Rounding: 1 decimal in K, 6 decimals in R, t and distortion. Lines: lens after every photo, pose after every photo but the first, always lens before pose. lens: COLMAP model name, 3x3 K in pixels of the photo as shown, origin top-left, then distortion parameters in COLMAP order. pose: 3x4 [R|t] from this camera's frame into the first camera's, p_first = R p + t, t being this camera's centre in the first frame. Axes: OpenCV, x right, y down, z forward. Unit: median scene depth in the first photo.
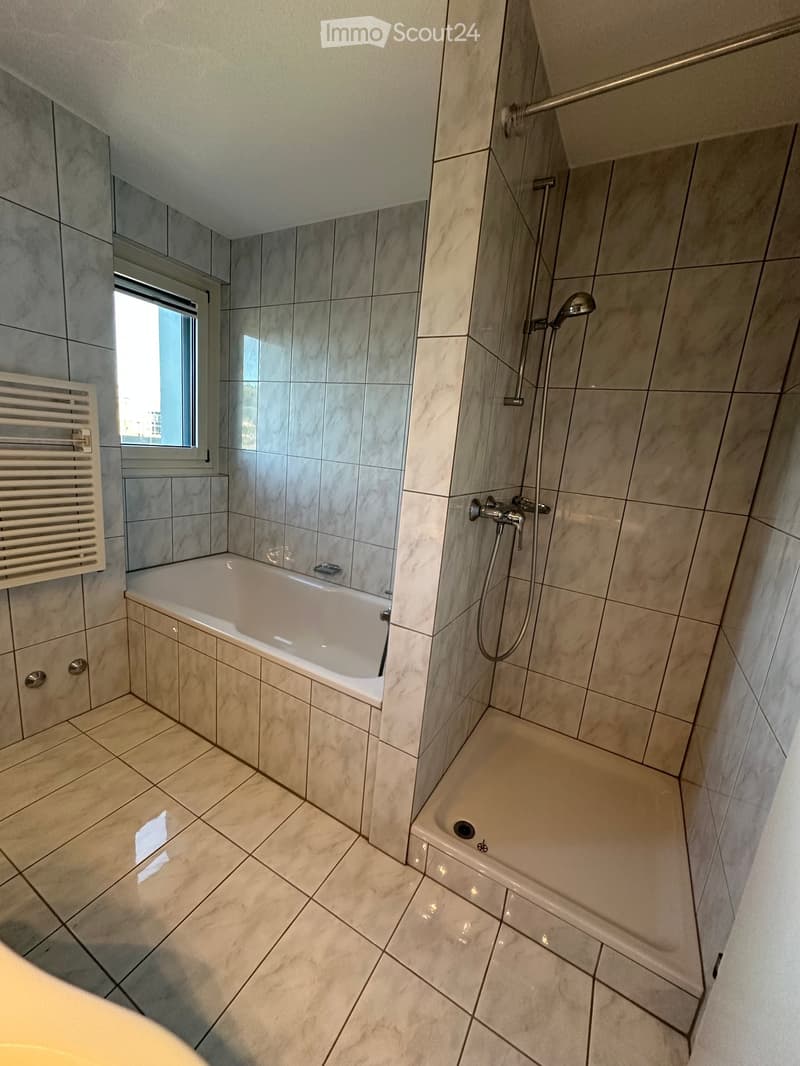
lens RADIAL K [[423.7, 0, 405.4], [0, 423.7, 534.3], [0, 0, 1]] dist [-0.001594, 0.000394]
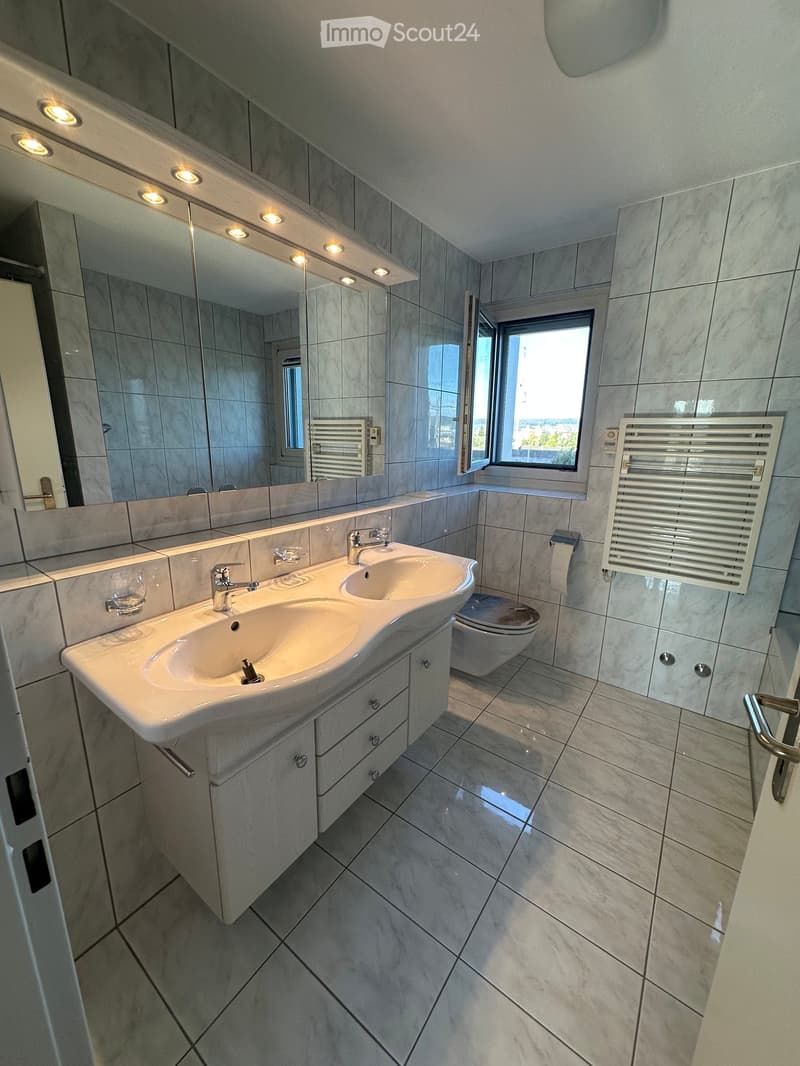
lens RADIAL K [[423.7, 0, 403.7], [0, 423.7, 534.0], [0, 0, 1]] dist [-0.001594, 0.000394]
pose [[-0.121678, 0.128860, -0.984169, 0.410850], [-0.228394, 0.961295, 0.154103, -0.028045], [0.965935, 0.243529, -0.087537, 0.267046]]
